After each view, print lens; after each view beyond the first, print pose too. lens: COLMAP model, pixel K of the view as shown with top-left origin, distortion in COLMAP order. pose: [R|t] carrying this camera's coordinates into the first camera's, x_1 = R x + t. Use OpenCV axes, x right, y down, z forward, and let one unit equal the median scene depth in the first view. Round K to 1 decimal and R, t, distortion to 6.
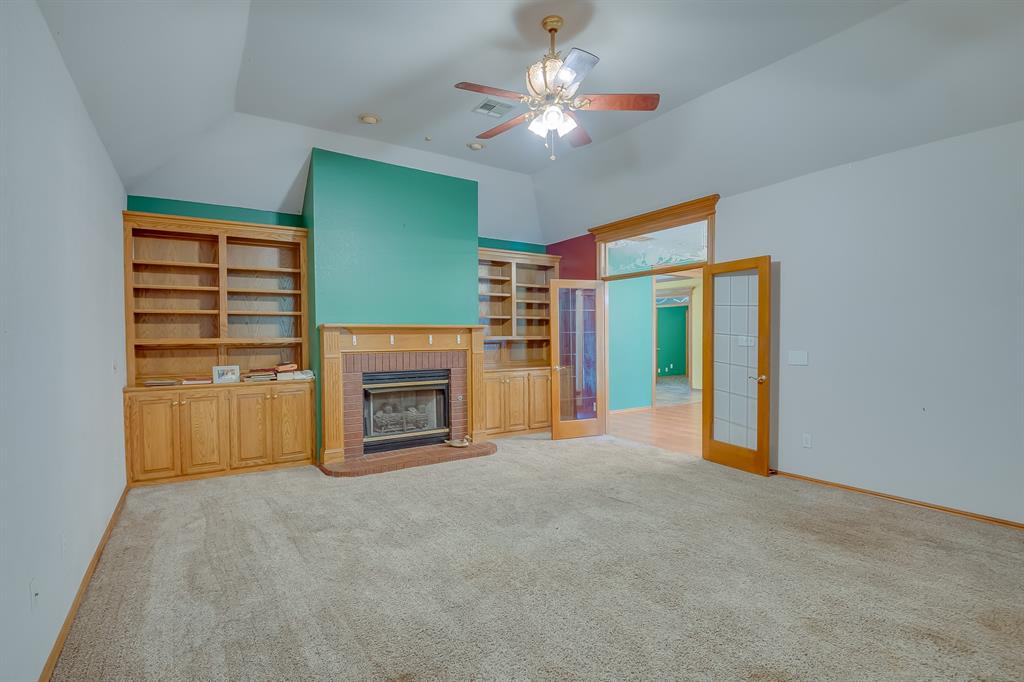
lens RADIAL K [[468.2, 0, 510.1], [0, 468.2, 343.8], [0, 0, 1]] dist [-0.002767, -0.018971]
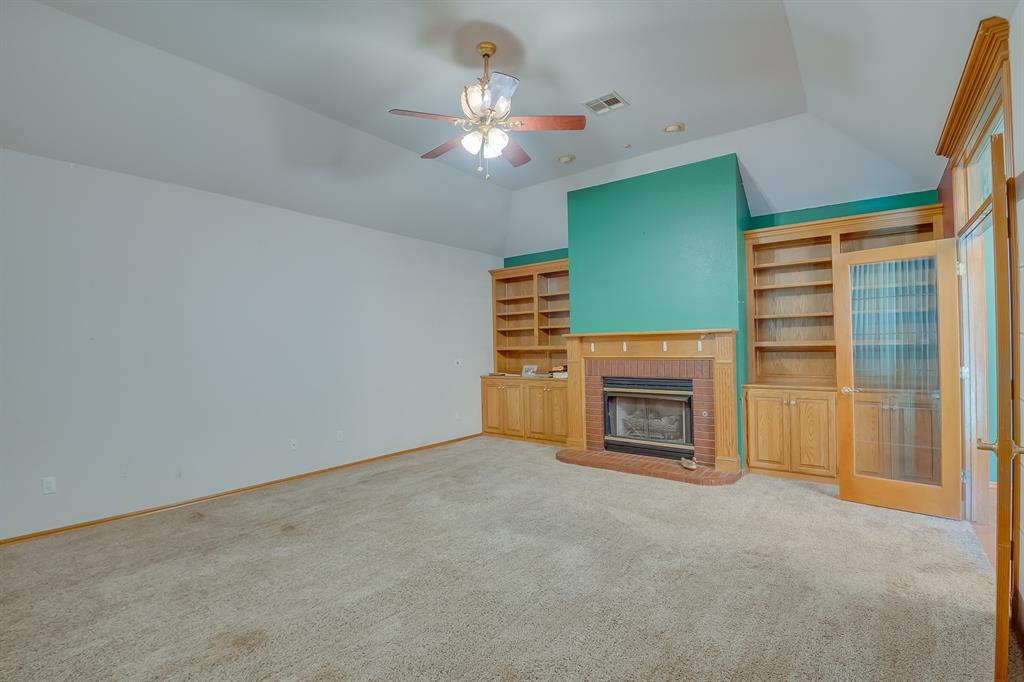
lens RADIAL K [[468.2, 0, 510.1], [0, 468.2, 343.8], [0, 0, 1]] dist [-0.002767, -0.018971]
pose [[0.333184, -0.004478, -0.942851, 0.658054], [0.000491, 0.999989, -0.004576, -0.011126], [0.942862, 0.001061, 0.333182, 0.418100]]
